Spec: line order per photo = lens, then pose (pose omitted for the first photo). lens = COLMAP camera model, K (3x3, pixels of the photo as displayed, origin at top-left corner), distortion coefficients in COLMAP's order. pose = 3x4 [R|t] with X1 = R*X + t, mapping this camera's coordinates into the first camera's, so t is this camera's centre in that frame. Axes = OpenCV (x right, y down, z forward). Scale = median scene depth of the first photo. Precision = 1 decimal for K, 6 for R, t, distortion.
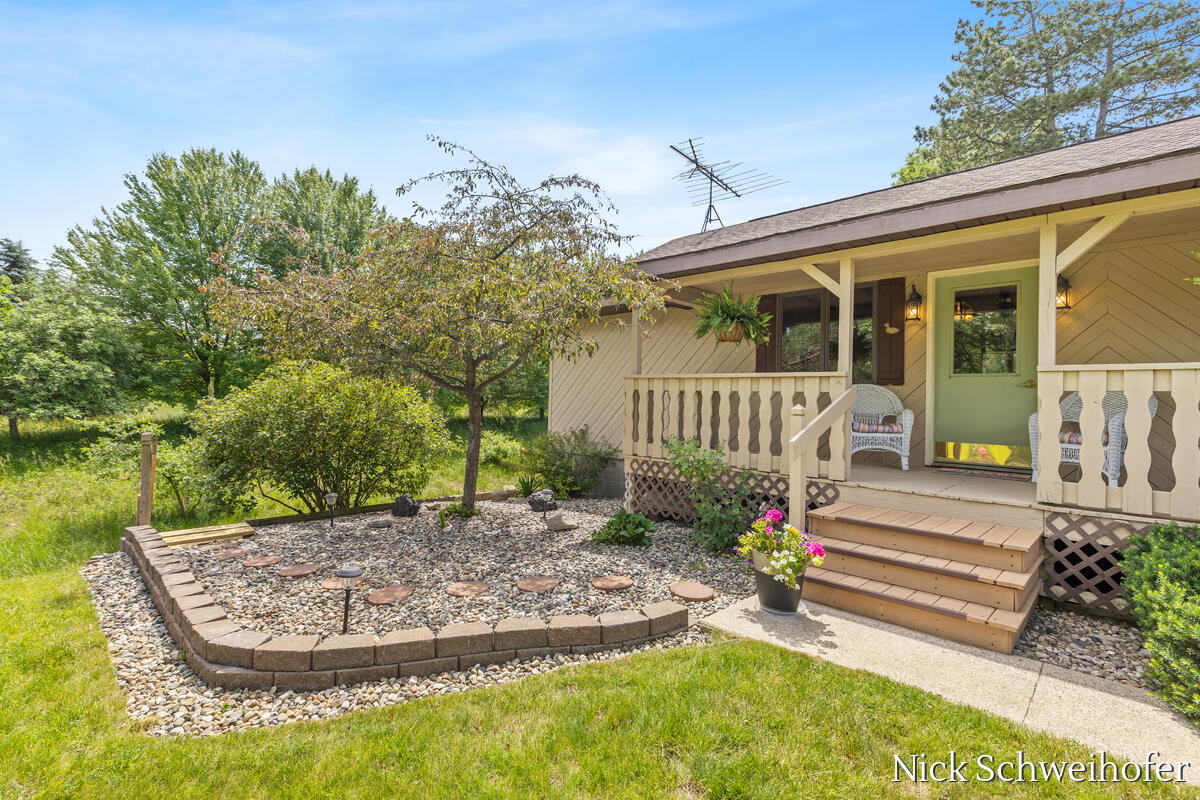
lens RADIAL K [[573.5, 0, 600.0], [0, 573.5, 400.0], [0, 0, 1]] dist [-0.000663, -0.000075]
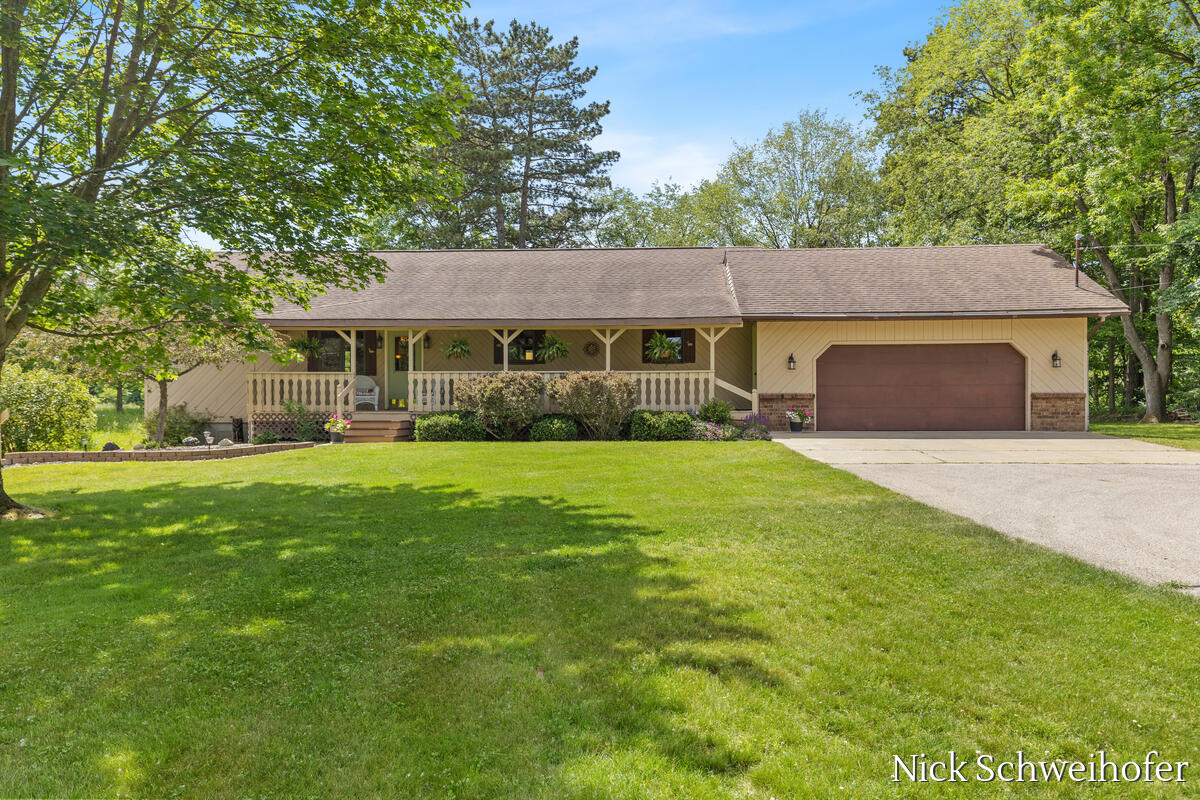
lens RADIAL K [[859.2, 0, 600.0], [0, 859.2, 400.0], [0, 0, 1]] dist [0.003258, 0.000434]
pose [[0.762169, -0.019168, 0.647095, -1.167694], [0.019604, 0.999787, 0.006525, 0.070999], [-0.647082, 0.007712, 0.762382, -2.525769]]
